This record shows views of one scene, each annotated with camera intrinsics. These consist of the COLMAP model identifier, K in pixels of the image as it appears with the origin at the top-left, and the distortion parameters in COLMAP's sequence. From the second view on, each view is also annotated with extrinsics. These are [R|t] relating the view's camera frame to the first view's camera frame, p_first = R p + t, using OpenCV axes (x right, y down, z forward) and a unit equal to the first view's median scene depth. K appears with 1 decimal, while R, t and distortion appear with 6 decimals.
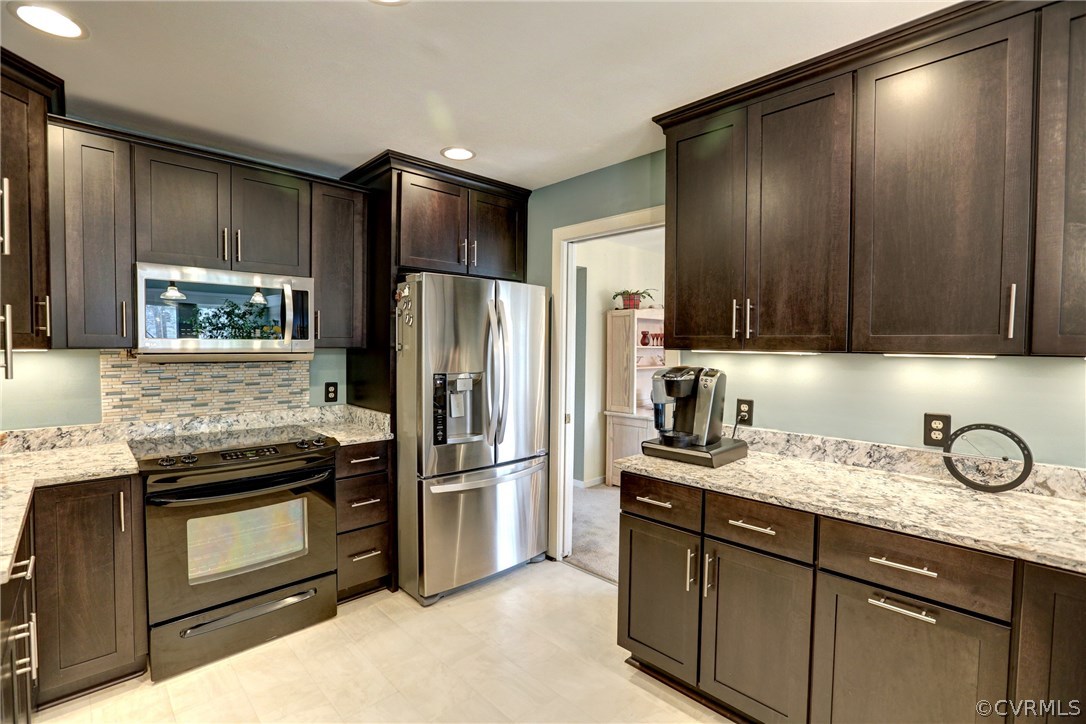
lens RADIAL K [[495.7, 0, 543.6], [0, 495.7, 359.2], [0, 0, 1]] dist [-0.028807, 0.000691]
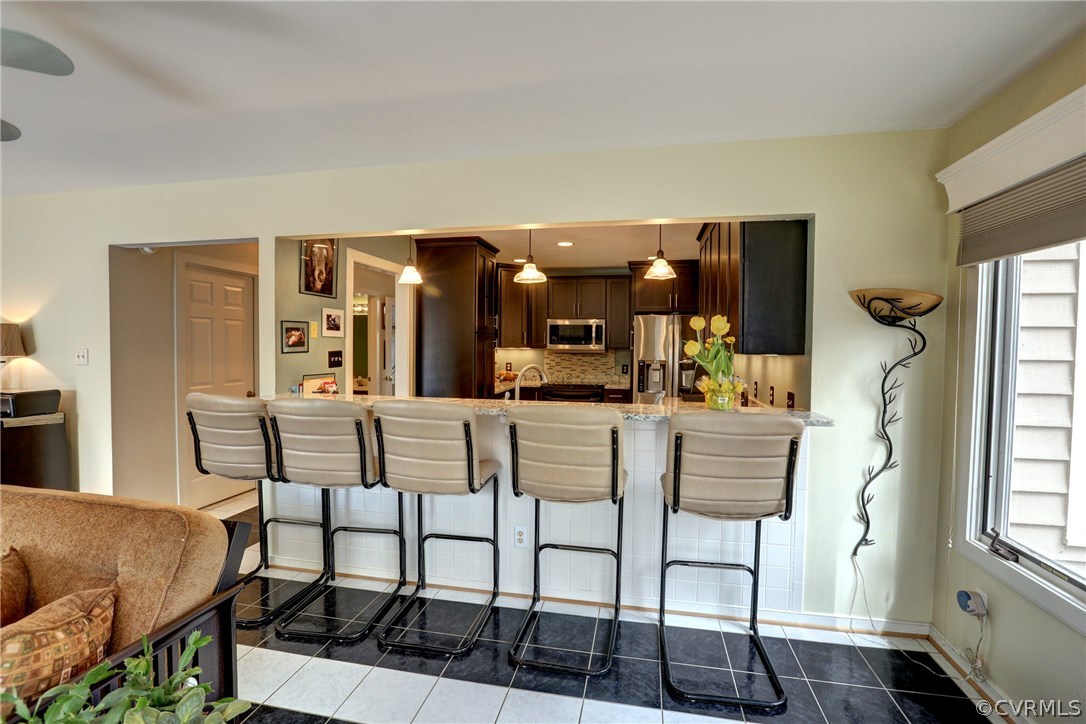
lens RADIAL K [[495.7, 0, 542.5], [0, 495.7, 362.2], [0, 0, 1]] dist [-0.028807, 0.000691]
pose [[0.563889, 0.025699, -0.825451, 1.384662], [-0.027659, 0.999543, 0.012224, 0.023819], [0.825388, 0.015938, 0.564342, -0.619442]]
